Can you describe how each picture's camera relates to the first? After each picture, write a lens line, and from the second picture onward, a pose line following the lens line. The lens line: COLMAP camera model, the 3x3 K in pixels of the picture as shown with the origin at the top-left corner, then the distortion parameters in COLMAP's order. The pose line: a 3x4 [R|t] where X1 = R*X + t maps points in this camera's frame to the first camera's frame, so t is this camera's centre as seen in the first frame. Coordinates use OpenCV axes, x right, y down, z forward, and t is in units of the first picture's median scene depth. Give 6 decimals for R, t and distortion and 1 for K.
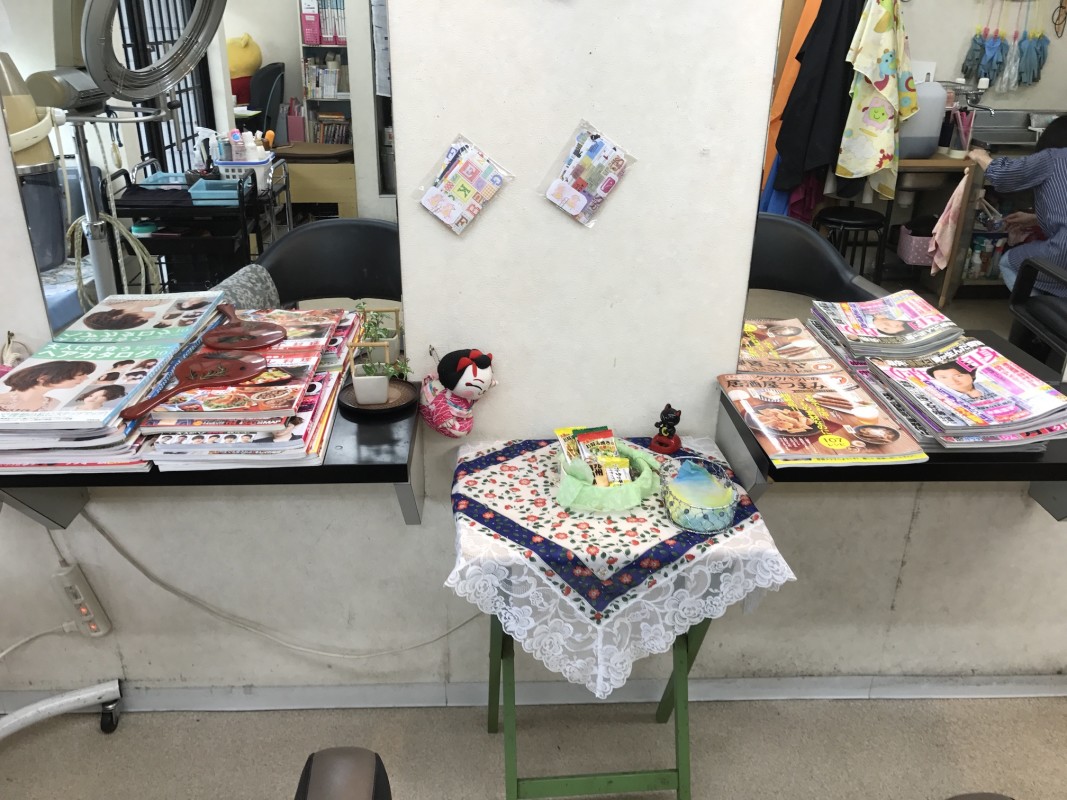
lens RADIAL K [[875.5, 0, 533.5], [0, 875.5, 400.0], [0, 0, 1]] dist [0.101155, -0.155958]
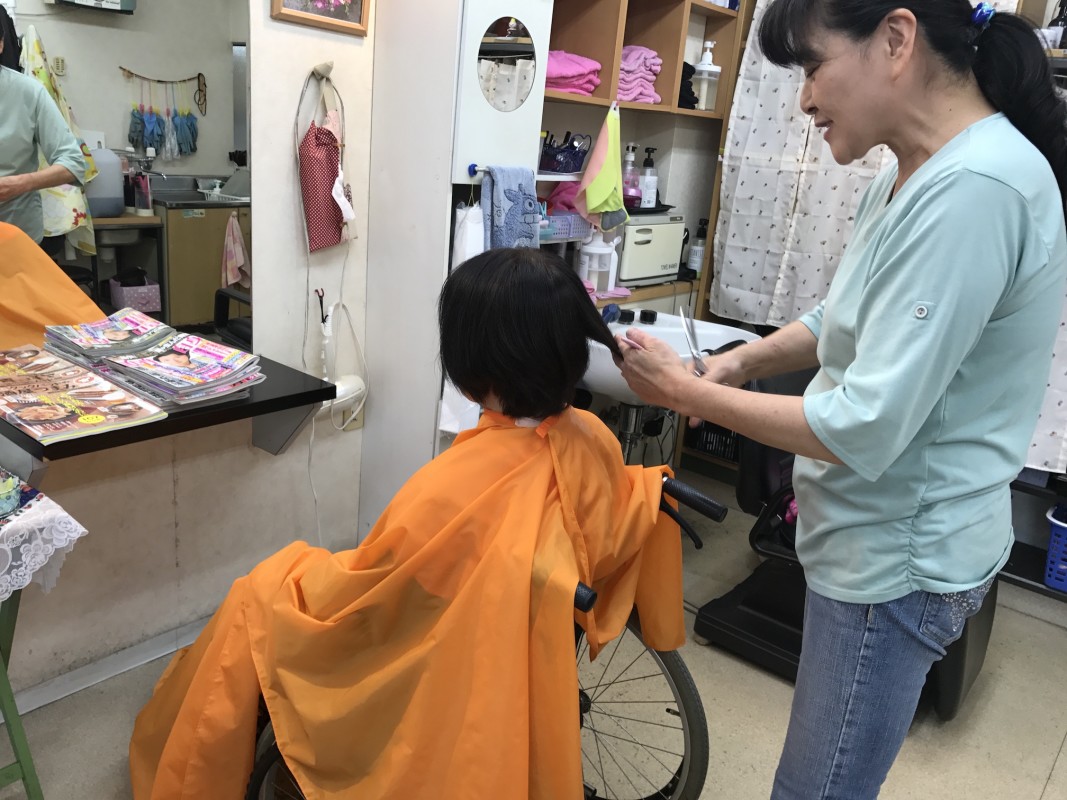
lens RADIAL K [[867.0, 0, 533.5], [0, 867.0, 400.0], [0, 0, 1]] dist [0.005529, 0.006776]
pose [[0.666796, -0.179676, 0.723257, -0.107877], [0.232793, 0.972154, 0.026888, 0.118850], [-0.707948, 0.150440, 0.690056, -0.238864]]
